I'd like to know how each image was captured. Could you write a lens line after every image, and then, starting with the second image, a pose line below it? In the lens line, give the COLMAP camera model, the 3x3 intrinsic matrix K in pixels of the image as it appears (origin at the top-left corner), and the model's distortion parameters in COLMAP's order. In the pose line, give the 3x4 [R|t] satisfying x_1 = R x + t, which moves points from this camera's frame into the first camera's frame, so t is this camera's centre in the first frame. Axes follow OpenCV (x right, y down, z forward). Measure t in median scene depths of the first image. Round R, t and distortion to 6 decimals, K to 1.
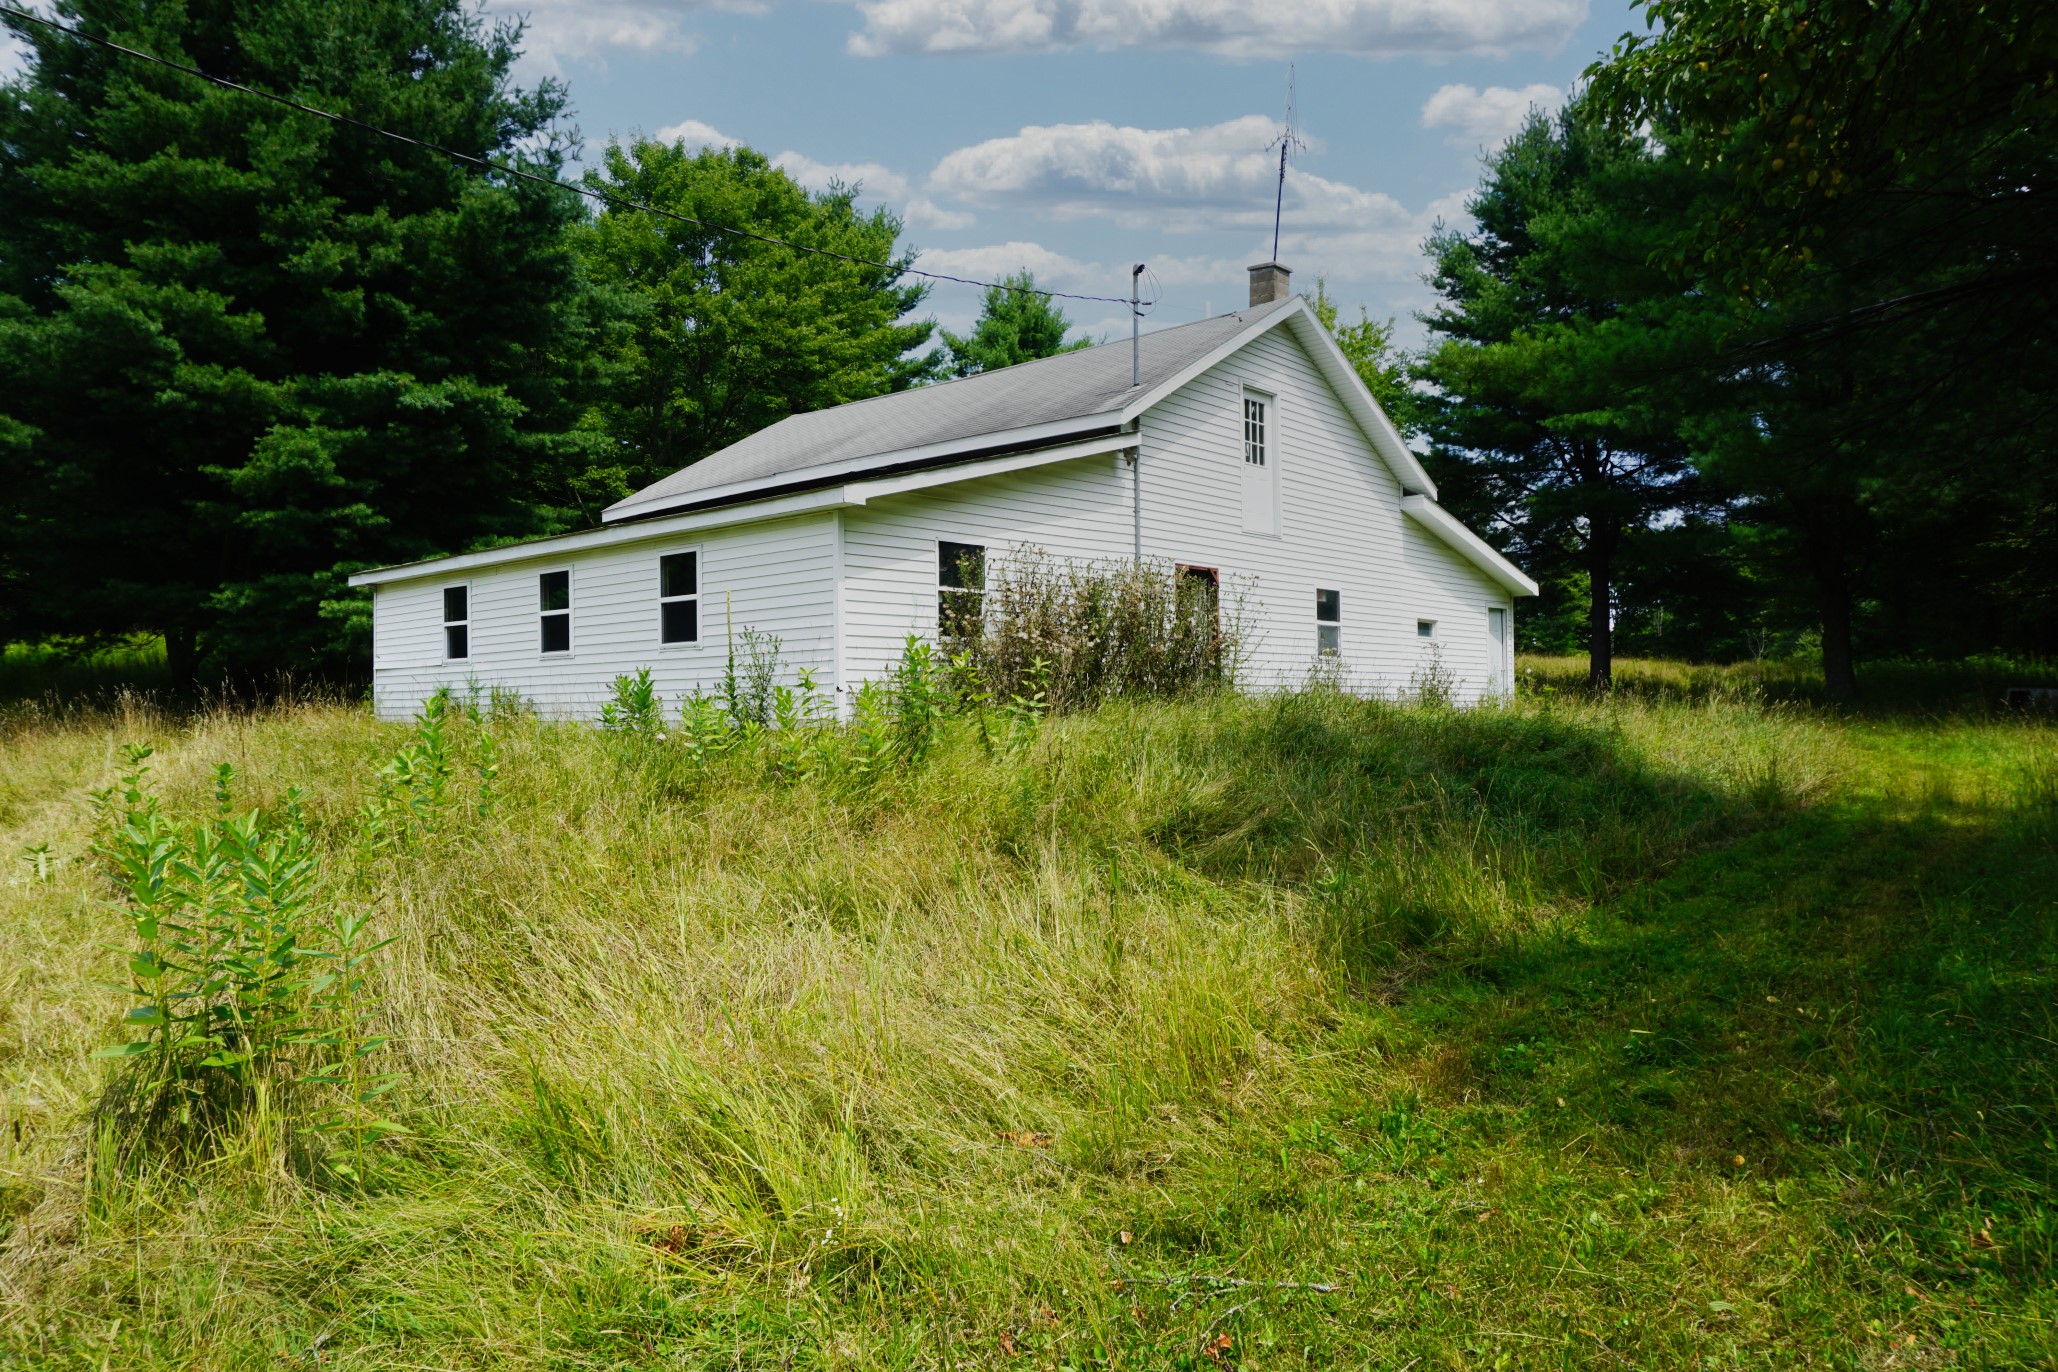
lens RADIAL K [[1382.9, 0, 1029.0], [0, 1382.9, 686.0], [0, 0, 1]] dist [-0.052868, 0.045664]
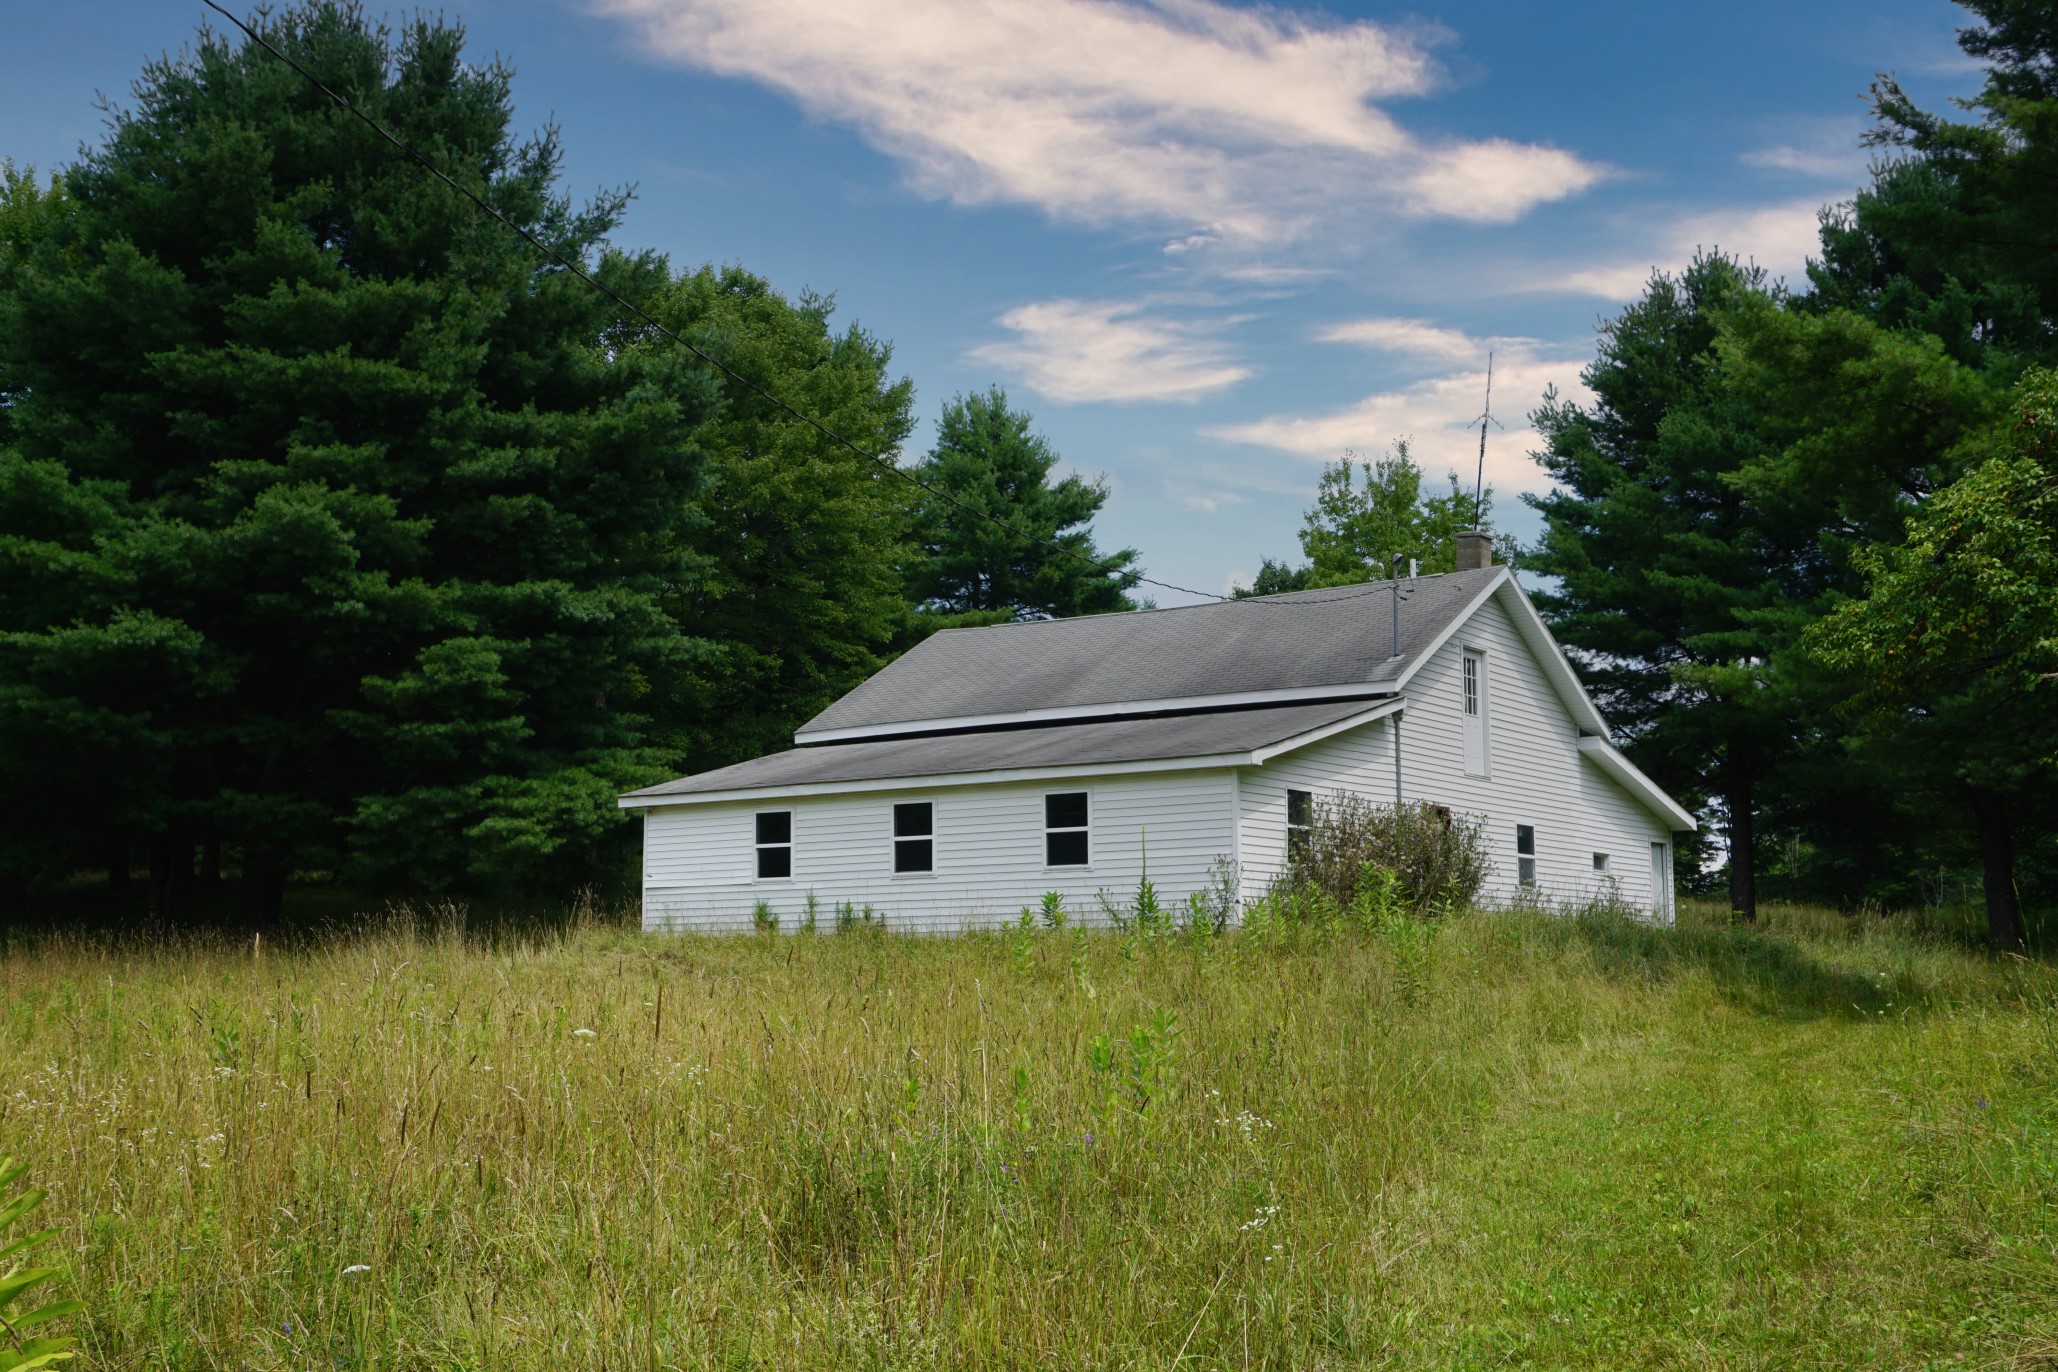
lens RADIAL K [[2370.7, 0, 1029.0], [0, 2370.7, 686.0], [0, 0, 1]] dist [-0.007371, -0.006218]
pose [[0.992419, 0.022355, 0.120853, -0.371803], [-0.008576, 0.993518, -0.113355, 0.033889], [-0.122603, 0.111459, 0.986177, -0.753732]]
